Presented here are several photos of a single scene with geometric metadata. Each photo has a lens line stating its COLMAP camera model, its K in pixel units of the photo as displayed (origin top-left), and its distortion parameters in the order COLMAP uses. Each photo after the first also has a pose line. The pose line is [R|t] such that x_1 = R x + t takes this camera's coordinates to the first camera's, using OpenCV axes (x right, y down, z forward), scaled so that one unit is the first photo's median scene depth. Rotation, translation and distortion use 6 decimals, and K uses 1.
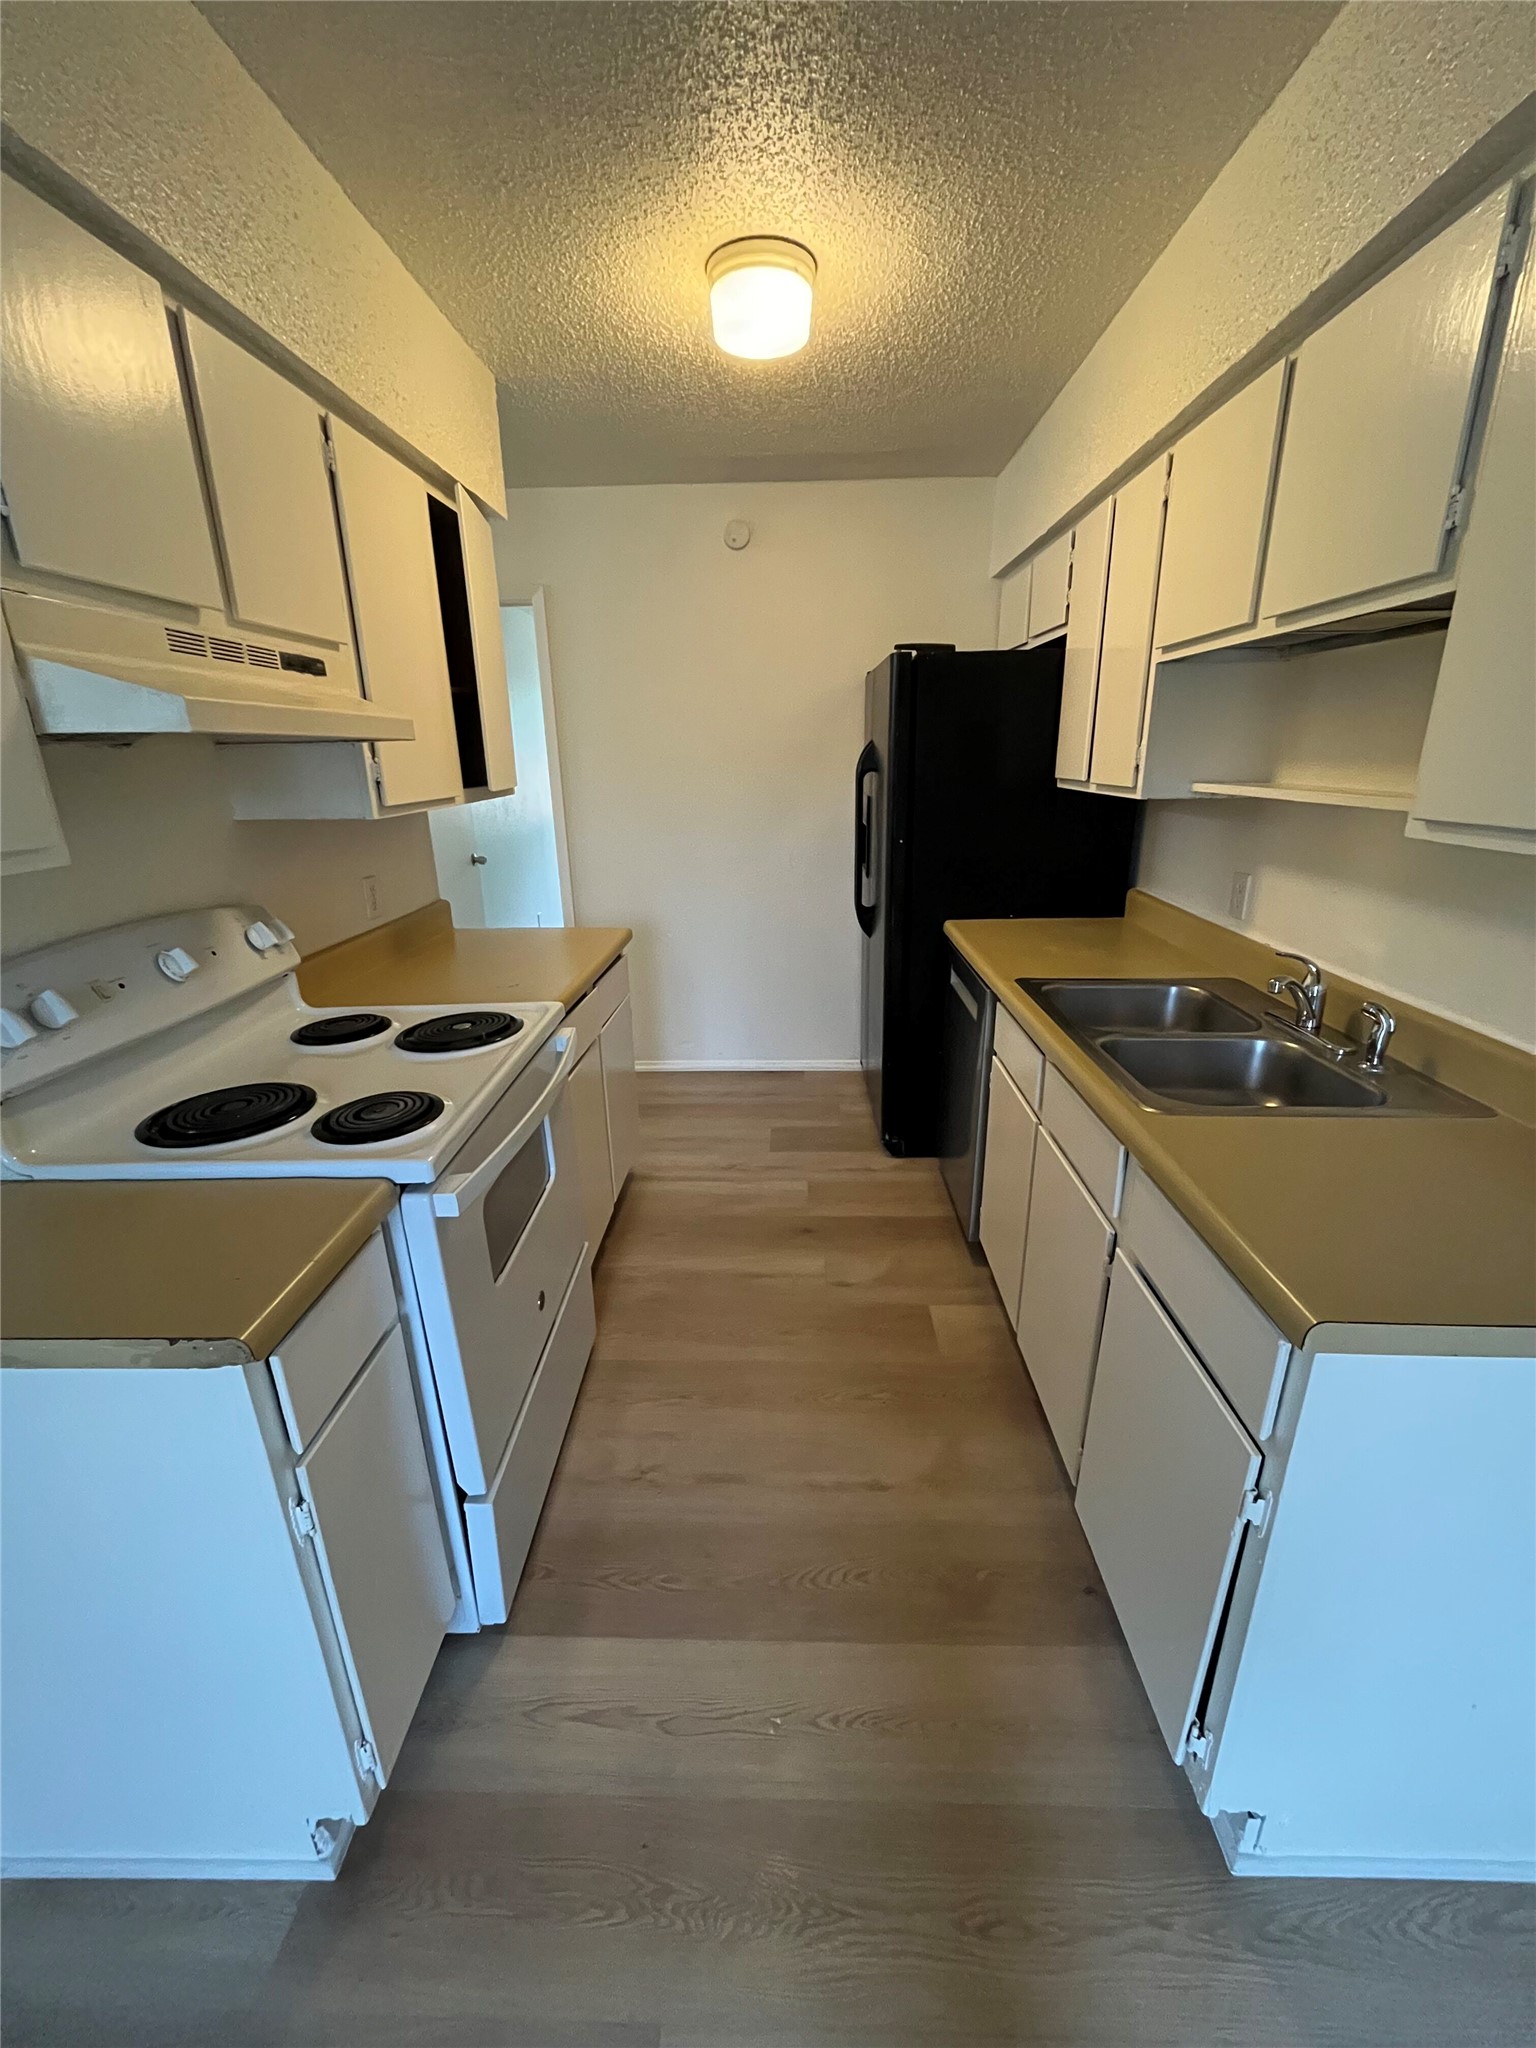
lens RADIAL K [[828.0, 0, 772.5], [0, 828.0, 1031.3], [0, 0, 1]] dist [-0.003204, -0.000317]
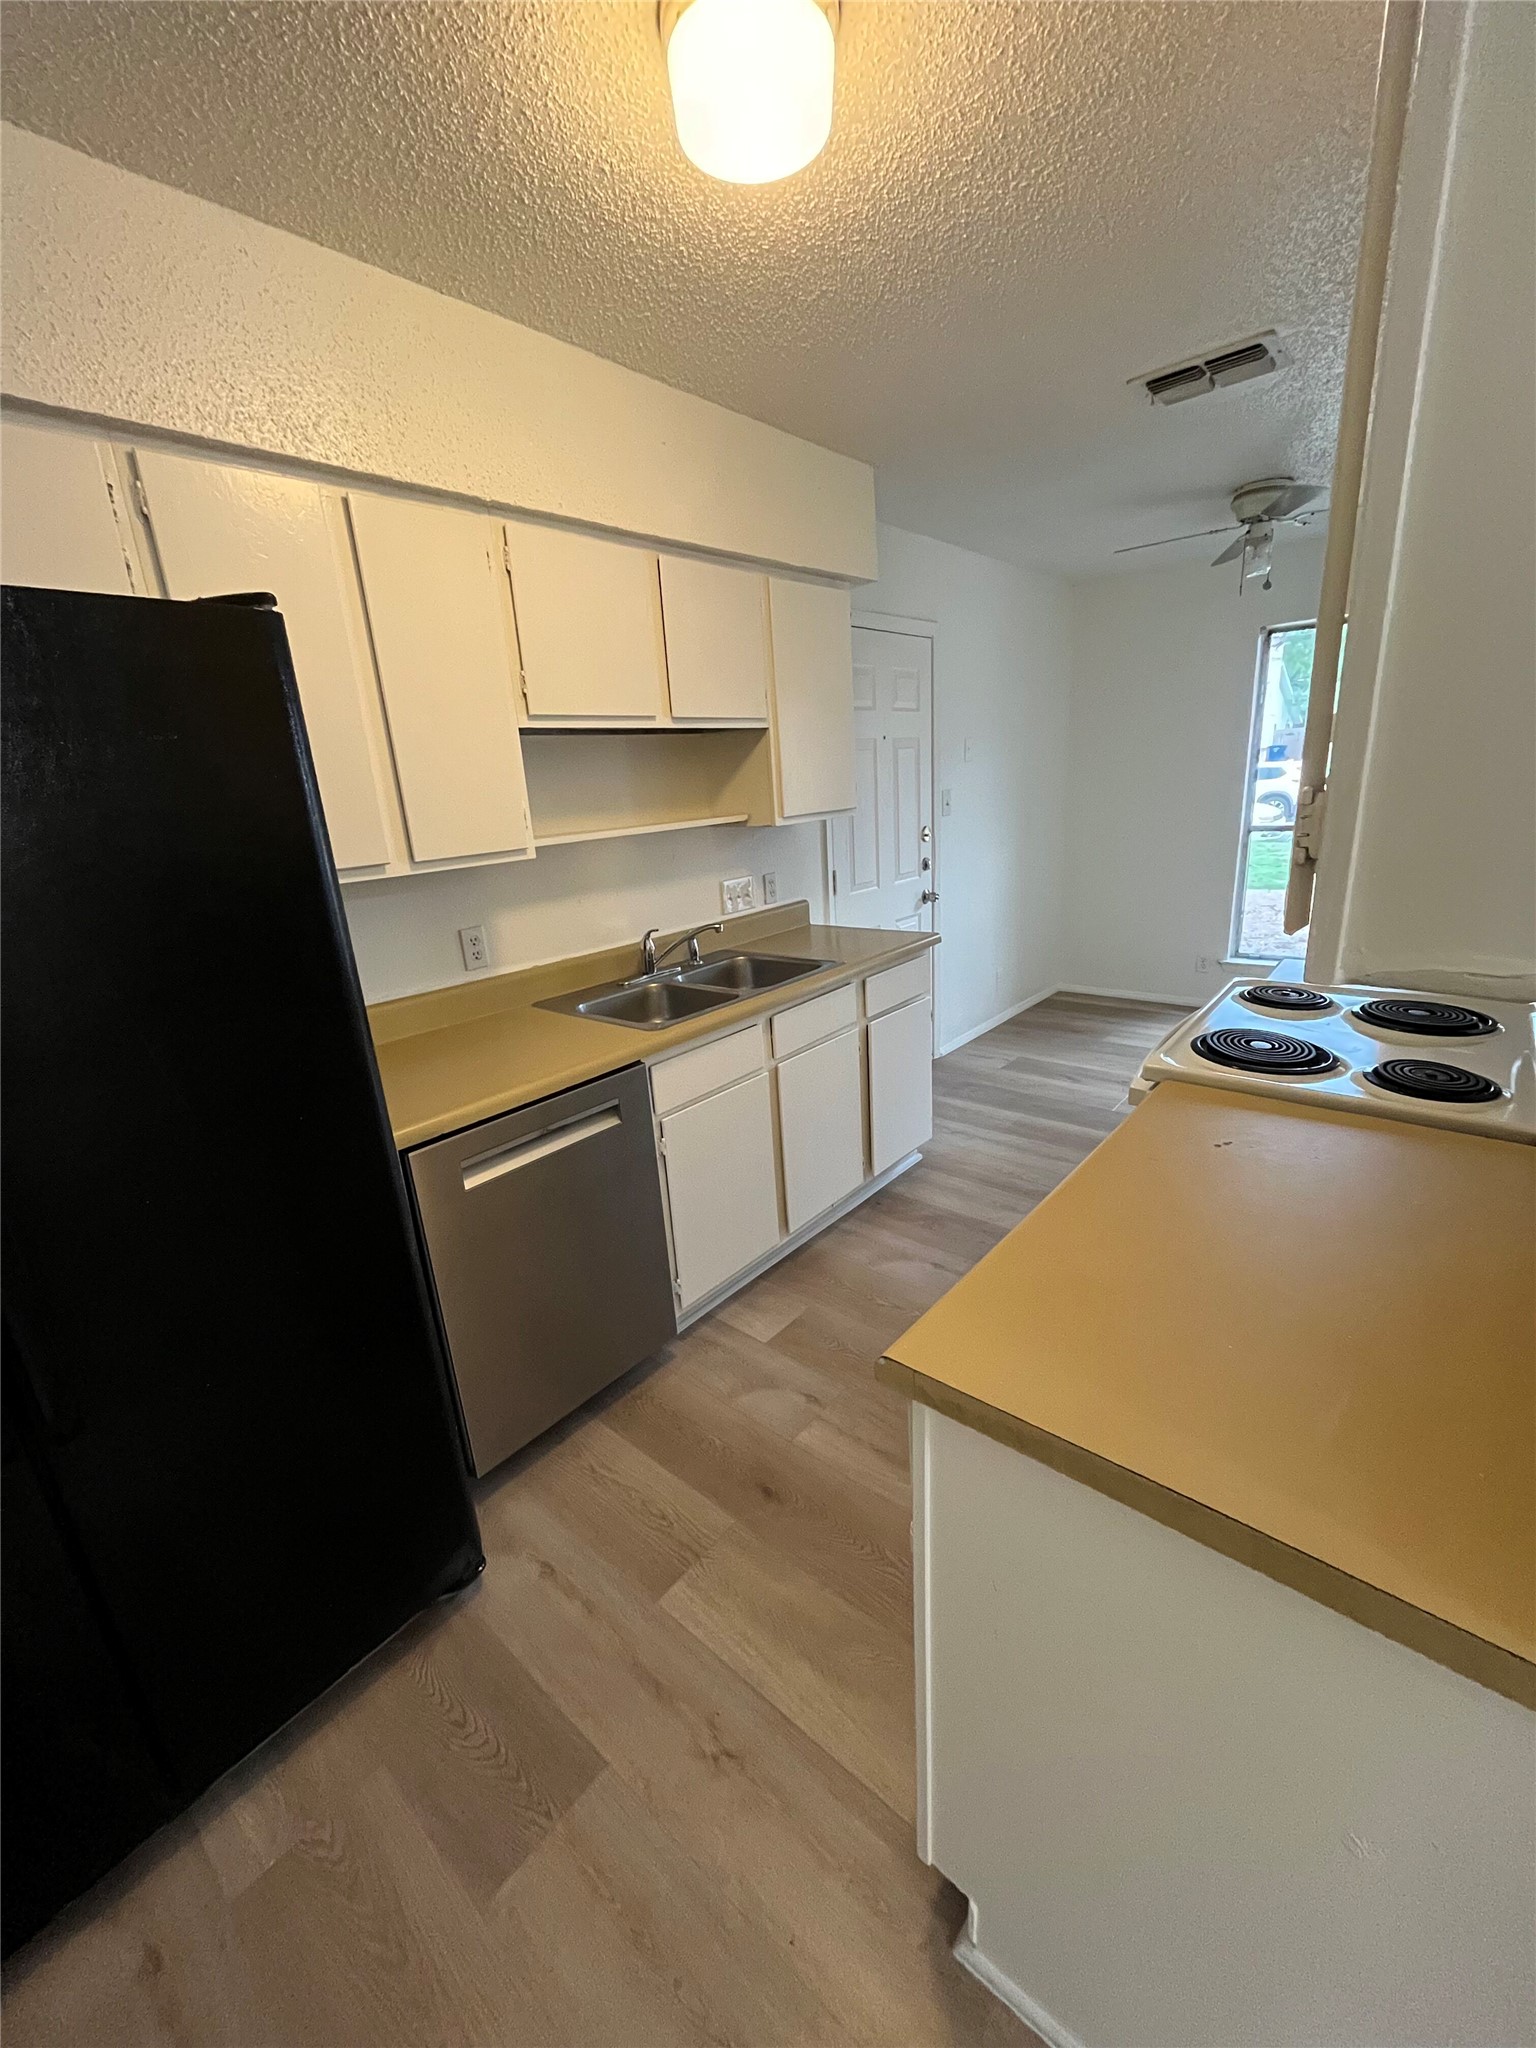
lens RADIAL K [[828.0, 0, 772.5], [0, 828.0, 1031.3], [0, 0, 1]] dist [-0.003204, -0.000317]
pose [[-0.776136, -0.127771, 0.617484, -0.573285], [0.264439, 0.823031, 0.502685, -0.709134], [-0.572437, 0.553439, -0.604997, 2.061789]]
